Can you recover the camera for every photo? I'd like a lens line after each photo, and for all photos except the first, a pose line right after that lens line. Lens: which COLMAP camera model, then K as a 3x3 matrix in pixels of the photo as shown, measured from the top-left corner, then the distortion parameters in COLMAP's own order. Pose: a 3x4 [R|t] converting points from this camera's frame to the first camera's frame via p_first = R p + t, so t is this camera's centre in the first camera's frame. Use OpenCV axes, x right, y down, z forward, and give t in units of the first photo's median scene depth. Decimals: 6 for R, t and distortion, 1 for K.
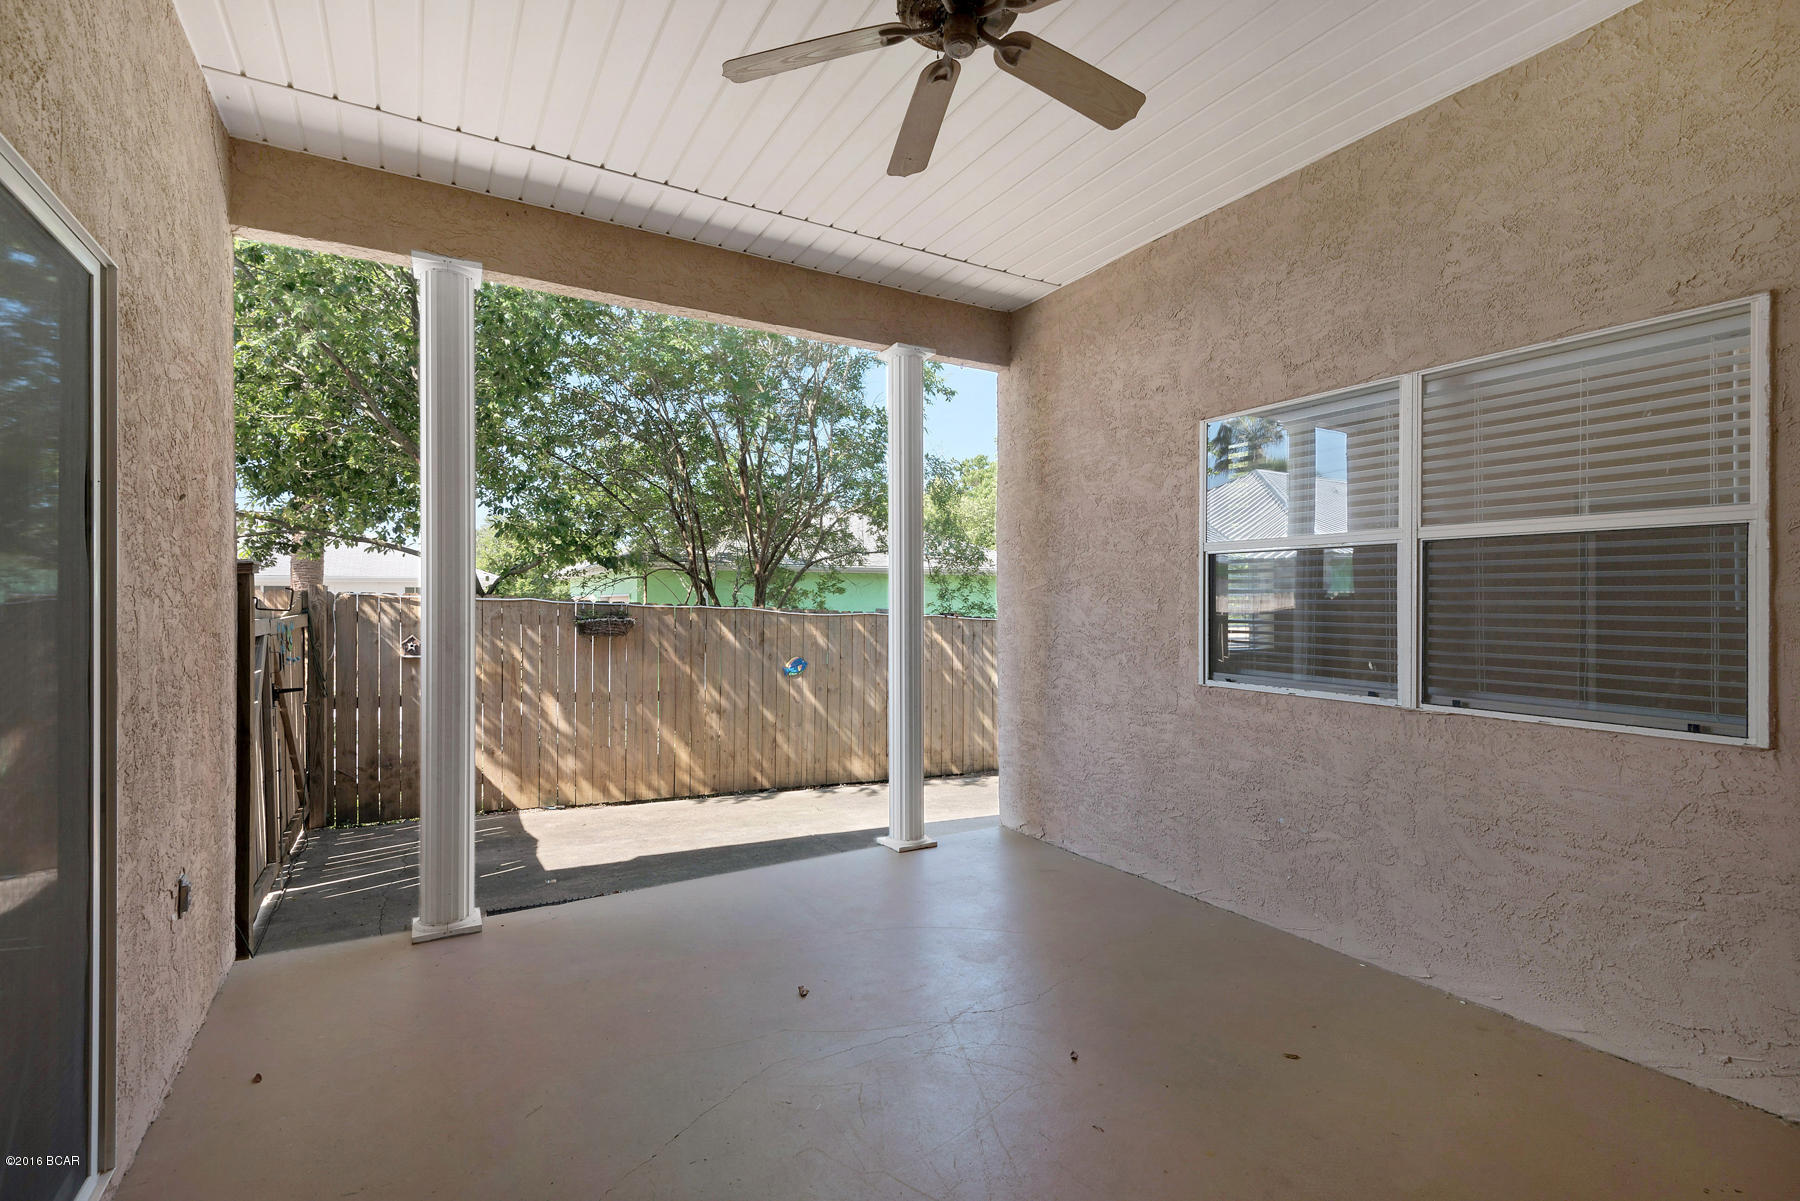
lens RADIAL K [[808.8, 0, 900.0], [0, 808.8, 600.5], [0, 0, 1]] dist [0.001219, 0.000103]
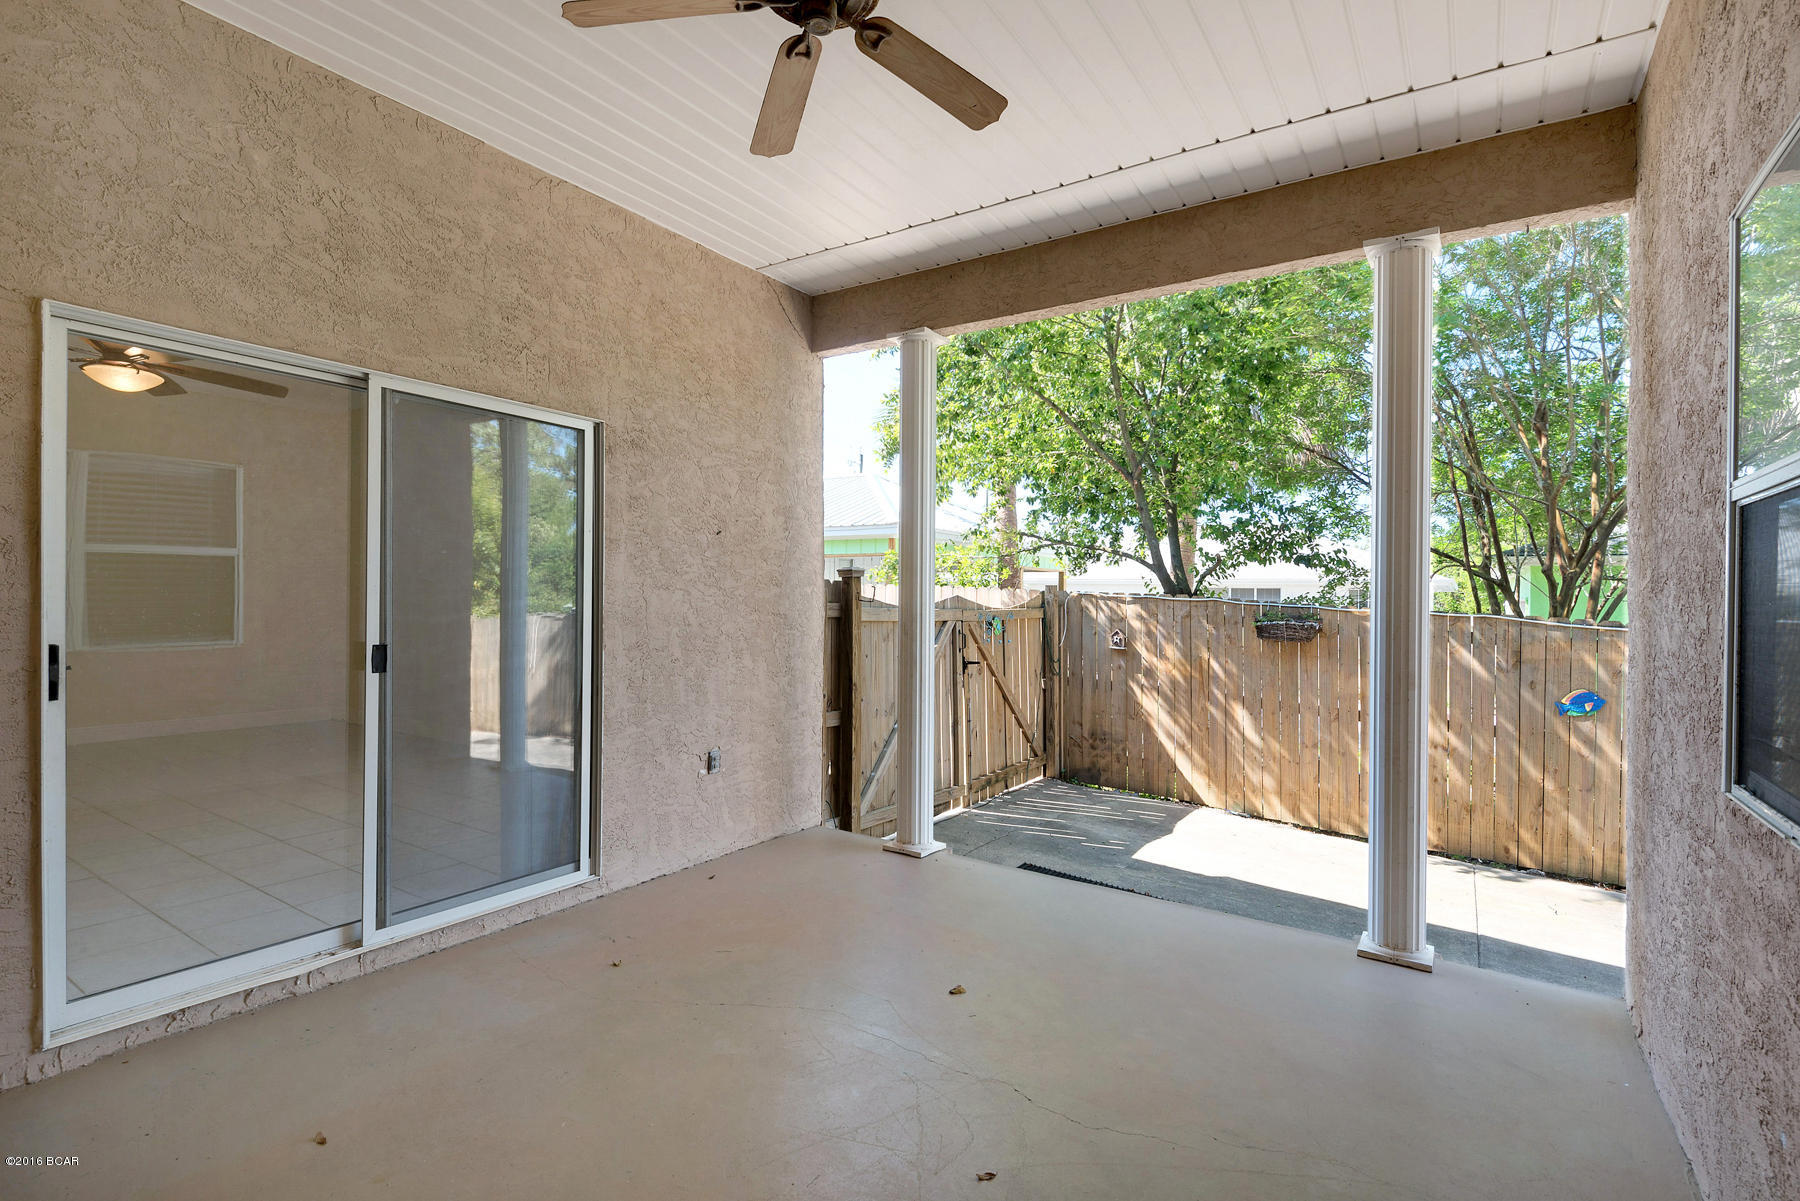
lens RADIAL K [[842.5, 0, 900.0], [0, 842.5, 600.5], [0, 0, 1]] dist [0.012850, -0.012783]
pose [[0.419413, 0.010709, -0.907733, 0.473857], [-0.018542, 0.999823, 0.003228, 0.005290], [0.907606, 0.015477, 0.419537, 0.299230]]
